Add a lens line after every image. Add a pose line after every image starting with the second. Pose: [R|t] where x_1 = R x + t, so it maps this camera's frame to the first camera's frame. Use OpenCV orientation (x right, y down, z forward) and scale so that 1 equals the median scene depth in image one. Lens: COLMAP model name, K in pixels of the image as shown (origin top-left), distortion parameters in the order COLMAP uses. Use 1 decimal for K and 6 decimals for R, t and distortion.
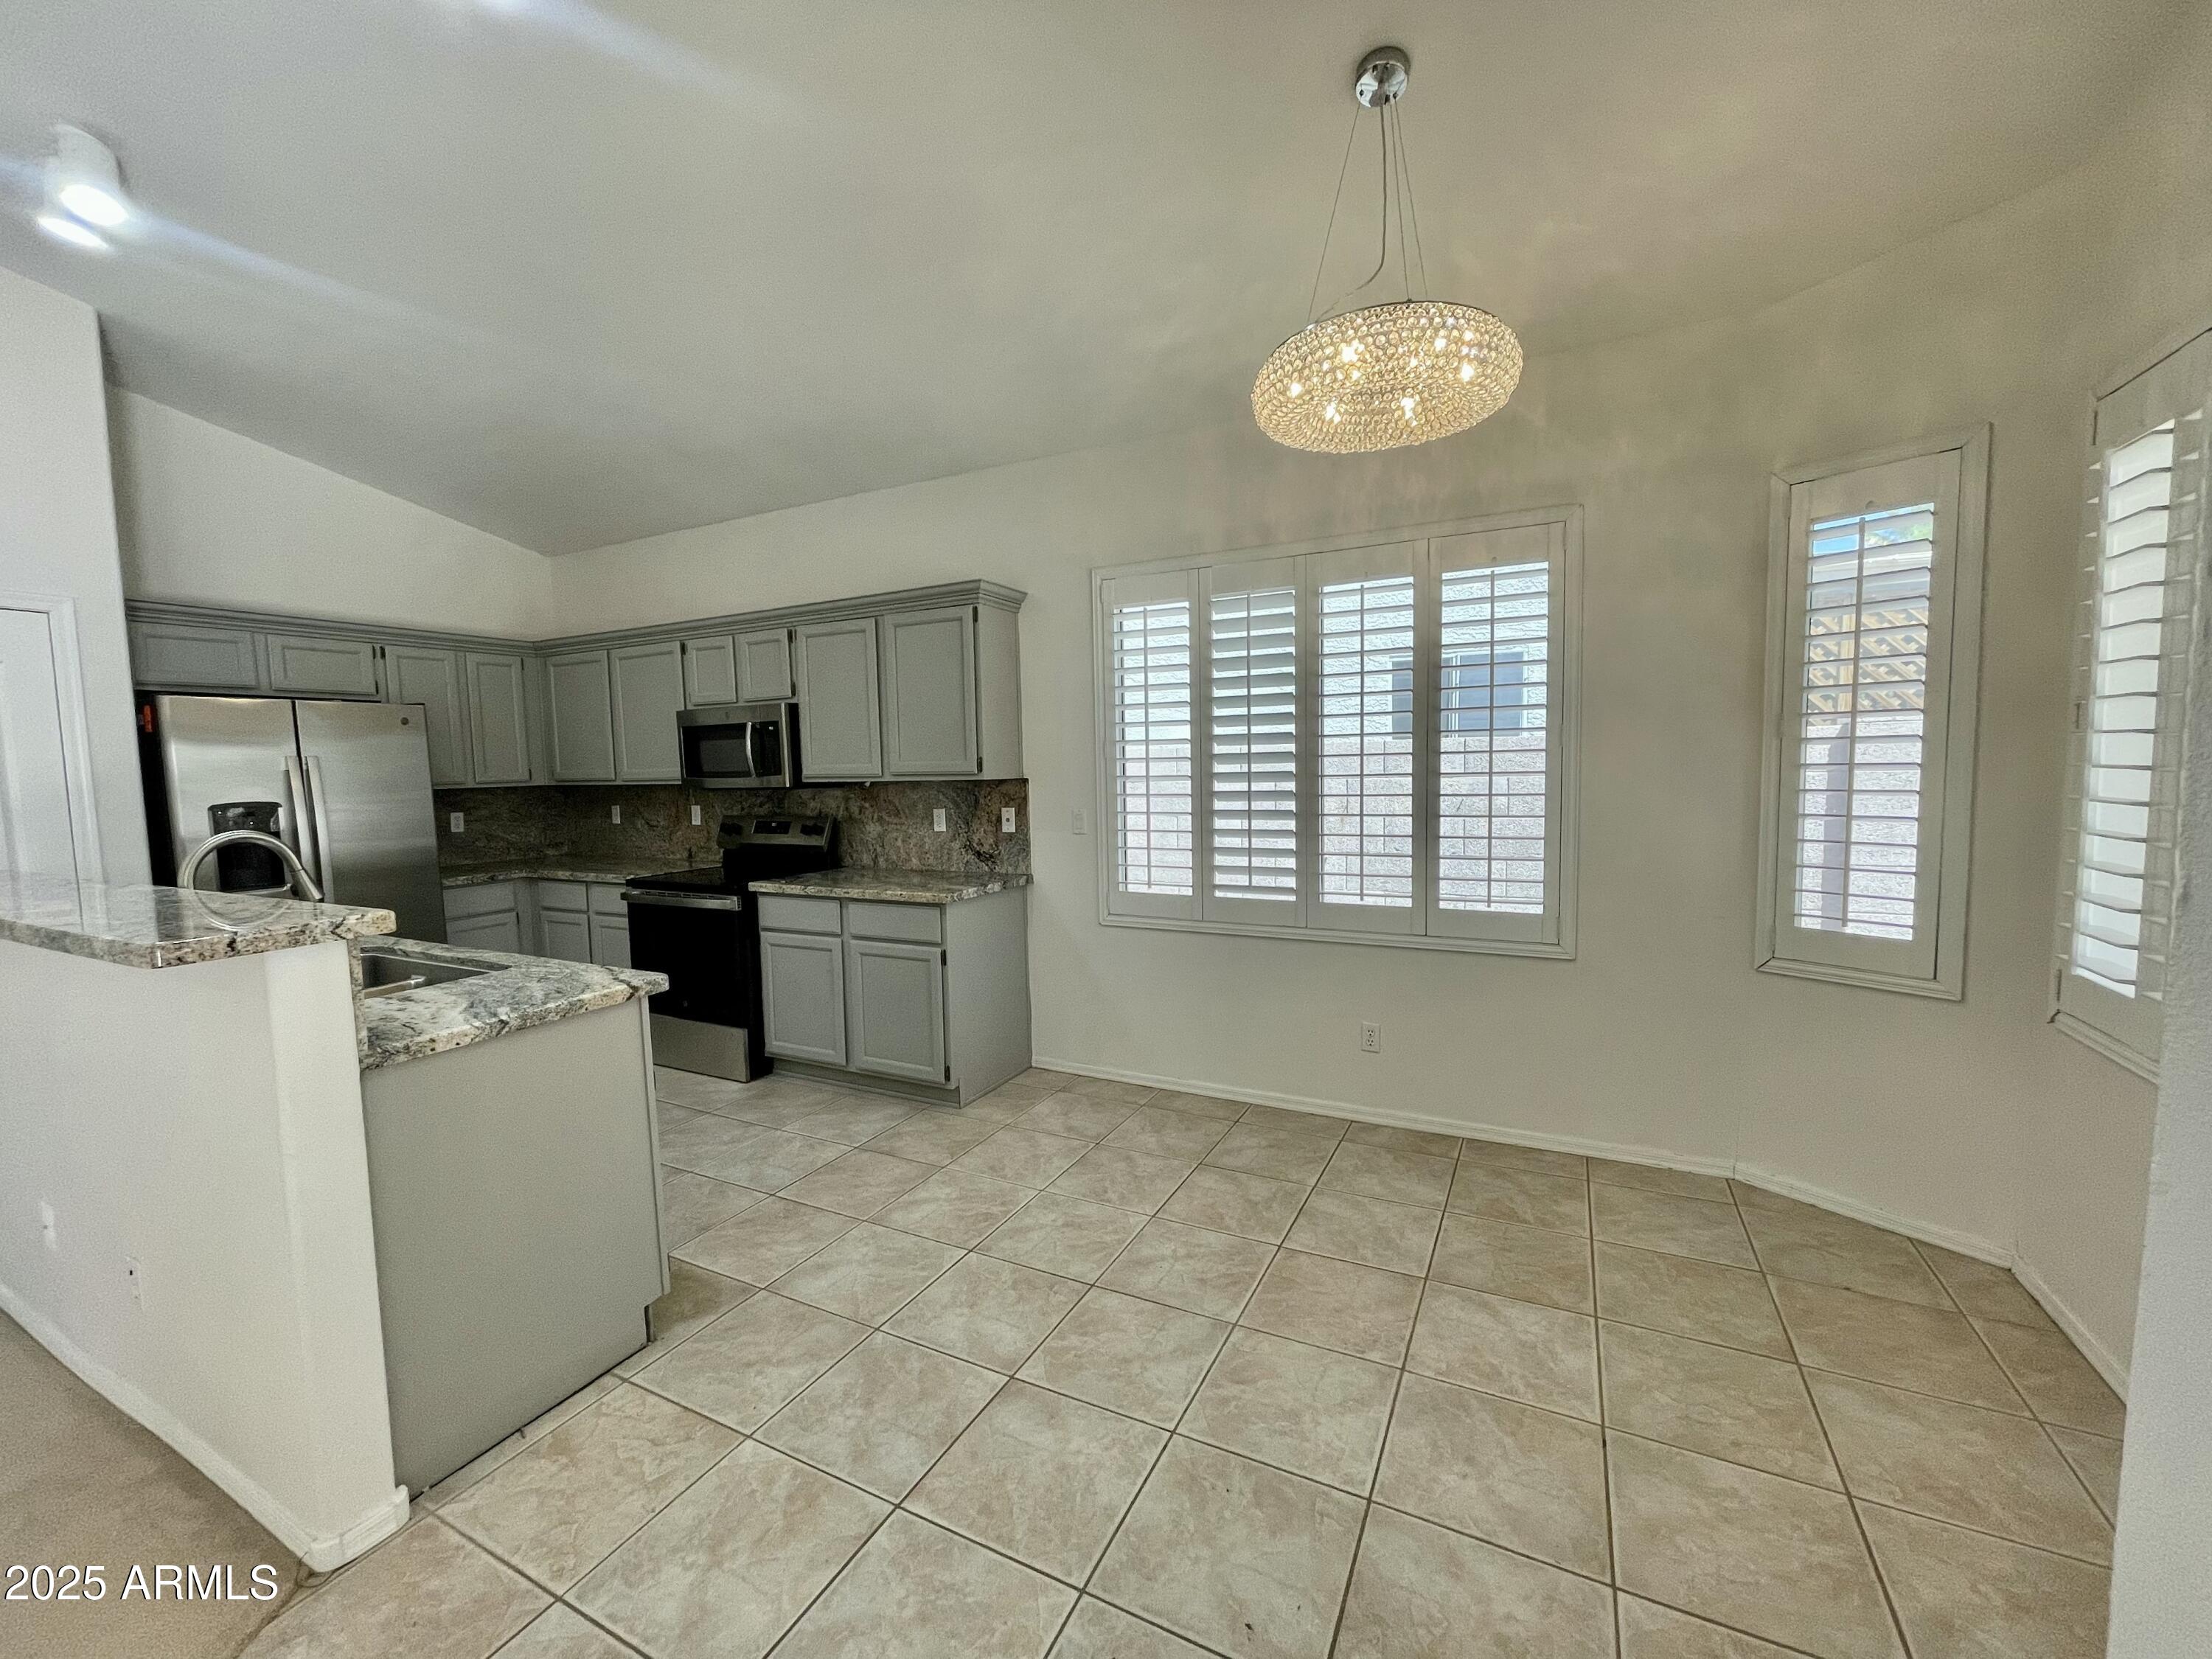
lens RADIAL K [[896.3, 0, 1093.9], [0, 896.3, 829.9], [0, 0, 1]] dist [0.002564, 0.000220]
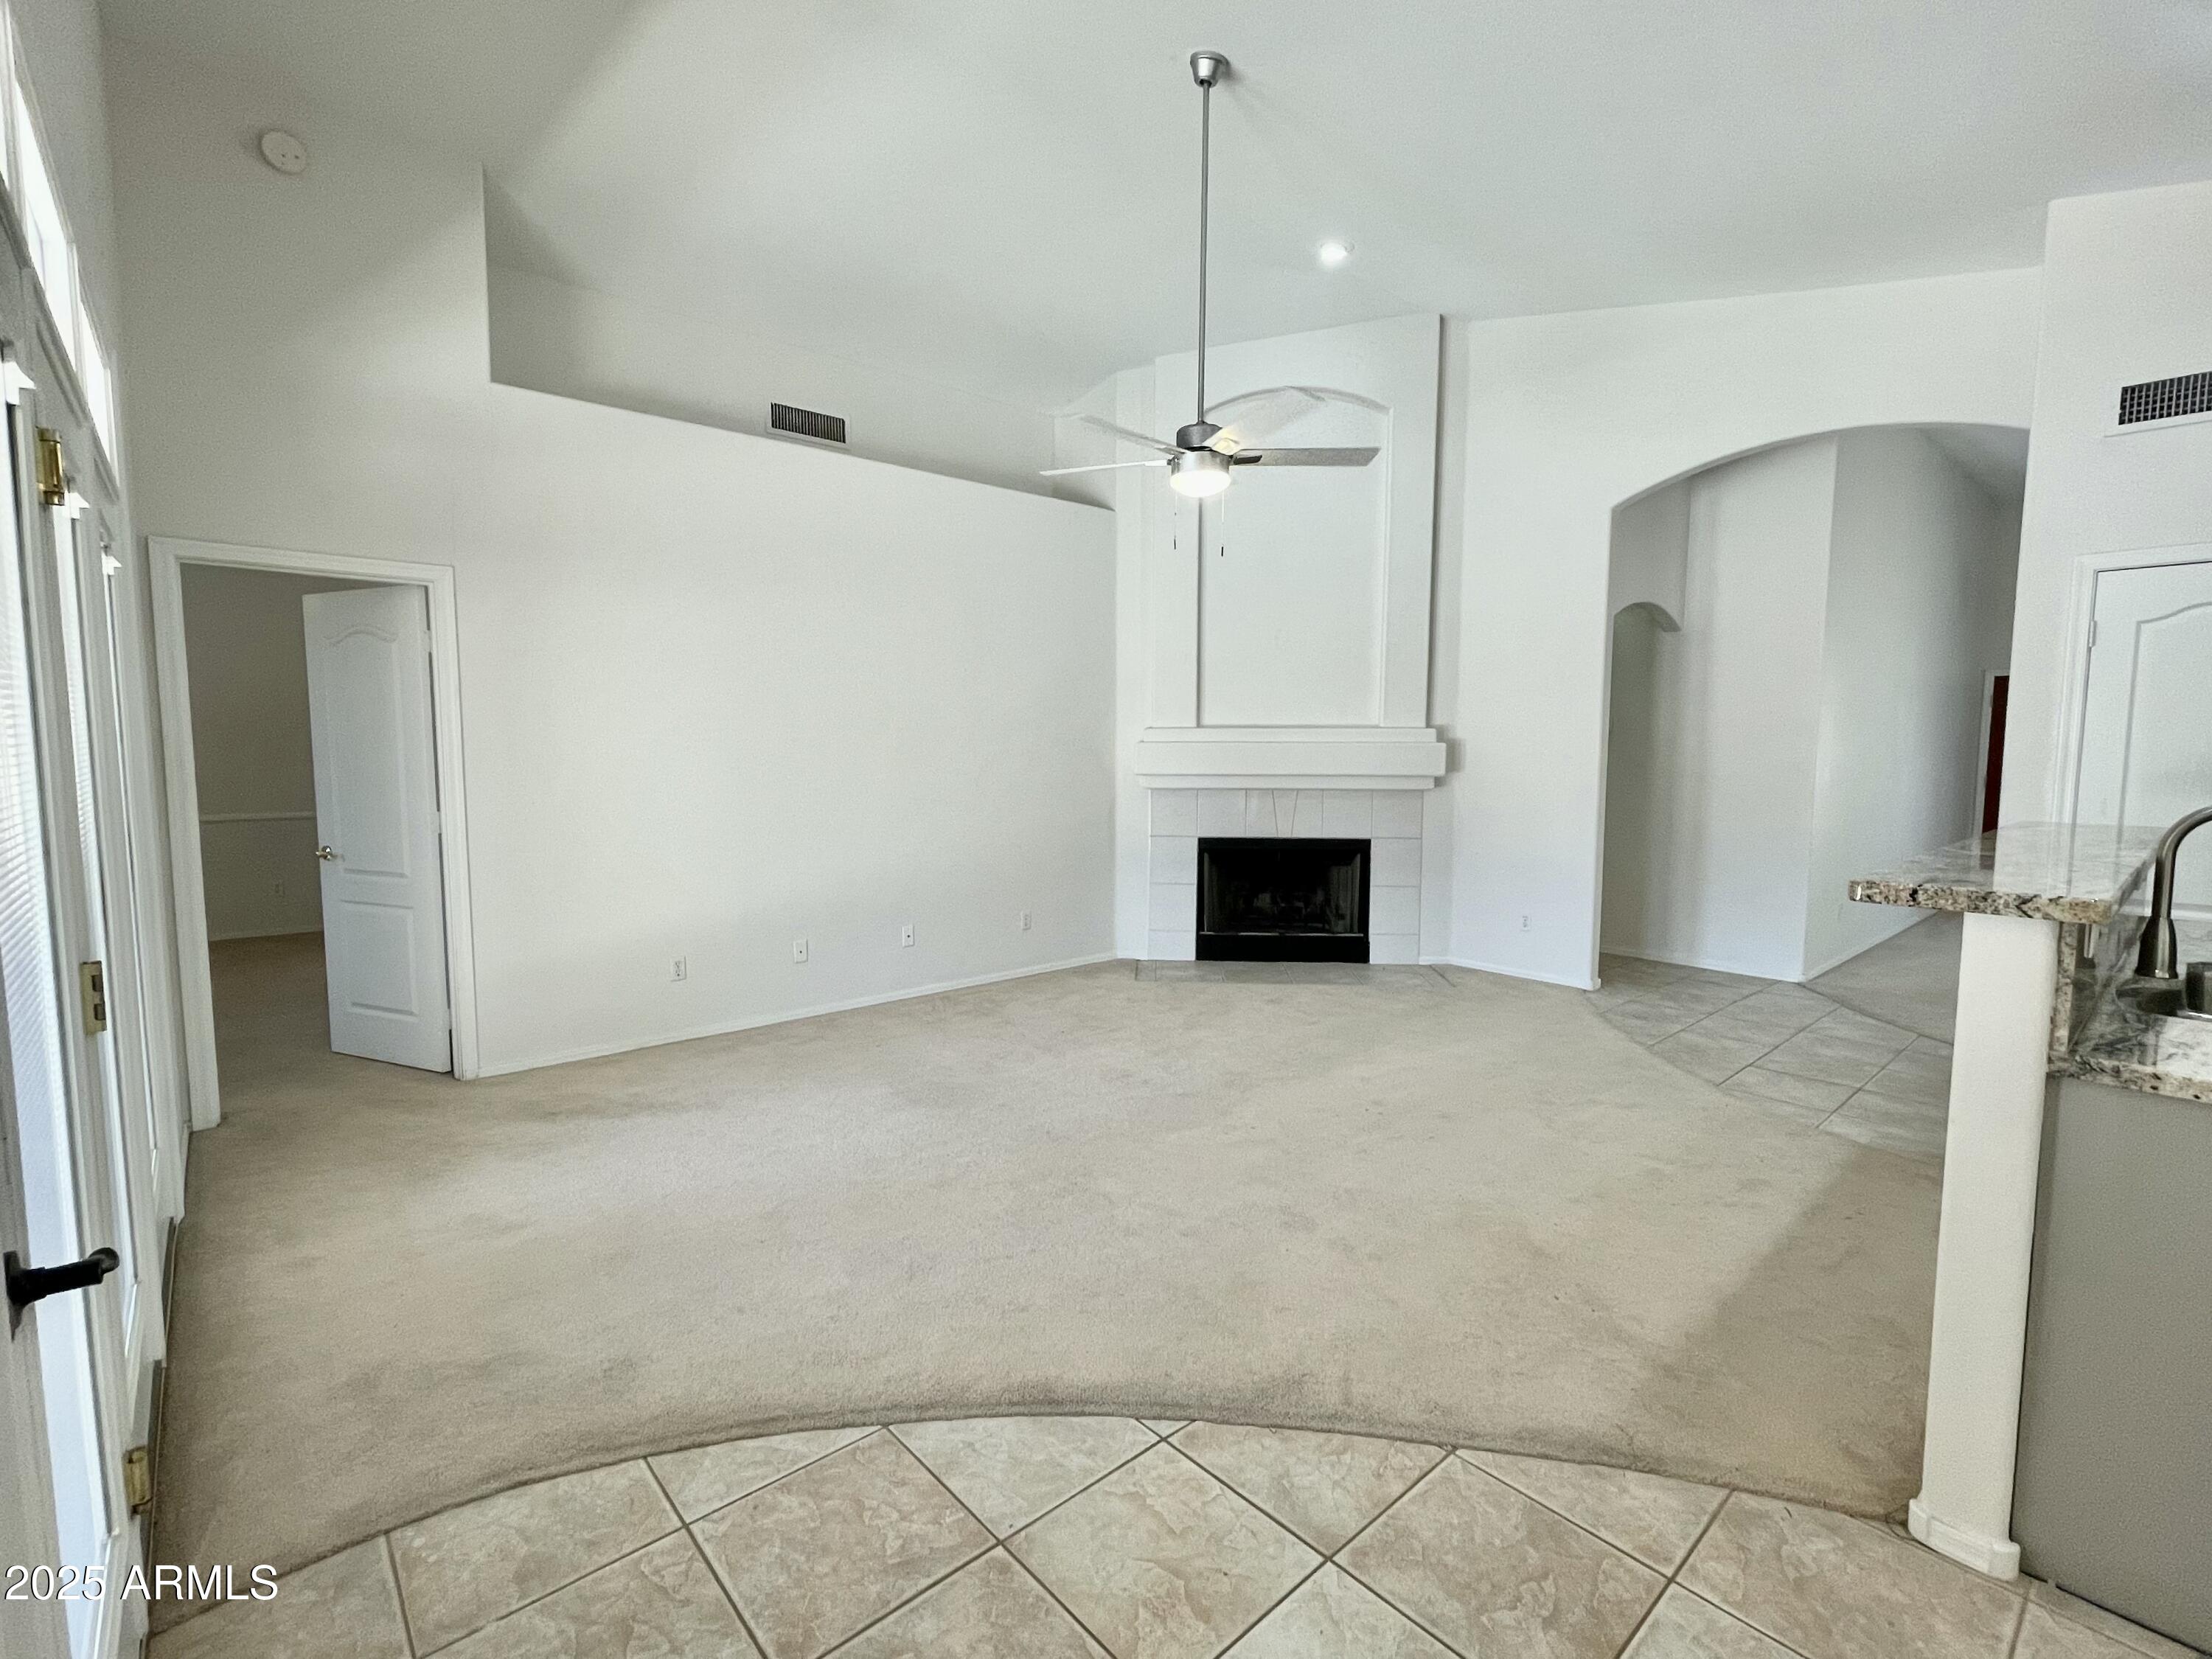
lens RADIAL K [[1000.9, 0, 1106.0], [0, 1000.9, 829.5], [0, 0, 1]] dist [-0.000328, -0.000123]
pose [[-0.346512, 0.103180, -0.932354, 0.180879], [-0.068343, 0.988514, 0.134795, -0.016586], [0.935553, 0.110428, -0.335480, 0.196926]]
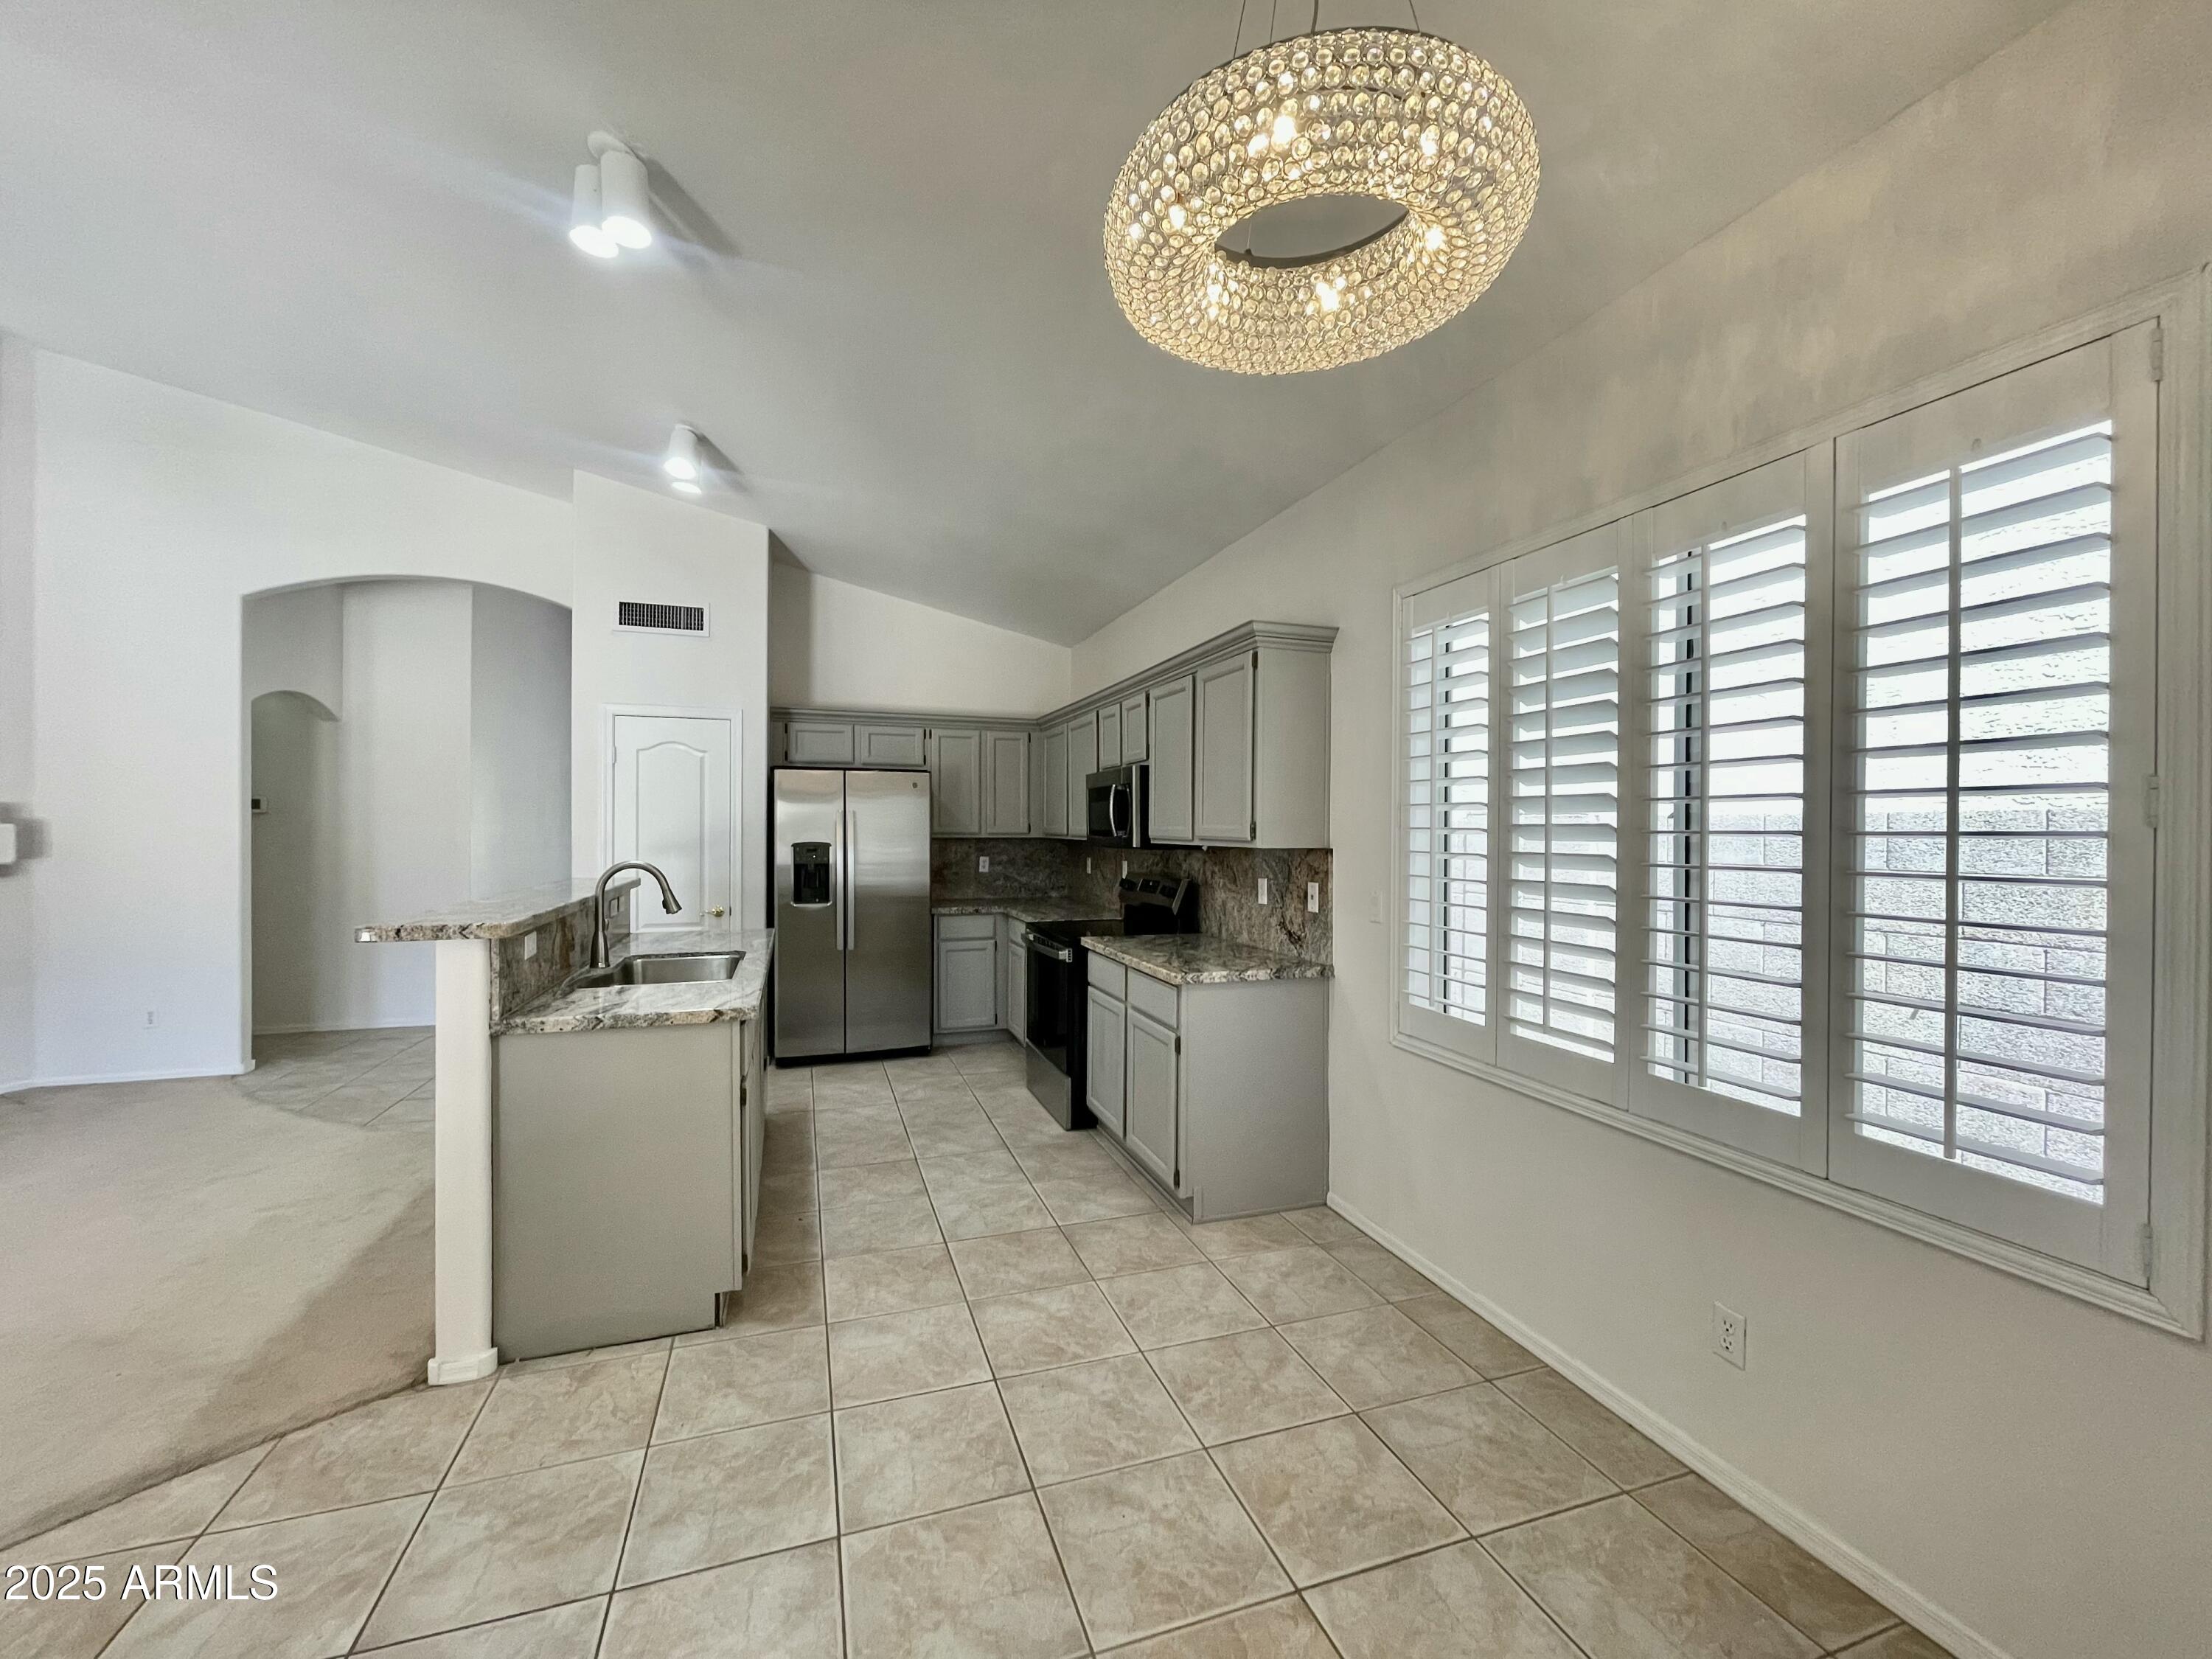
lens RADIAL K [[896.3, 0, 1093.9], [0, 896.3, 829.9], [0, 0, 1]] dist [0.002564, 0.000220]
pose [[0.721581, 0.029024, -0.691722, 0.375042], [-0.074651, 0.996558, -0.036060, -0.031736], [0.688294, 0.077658, 0.721263, 0.277228]]
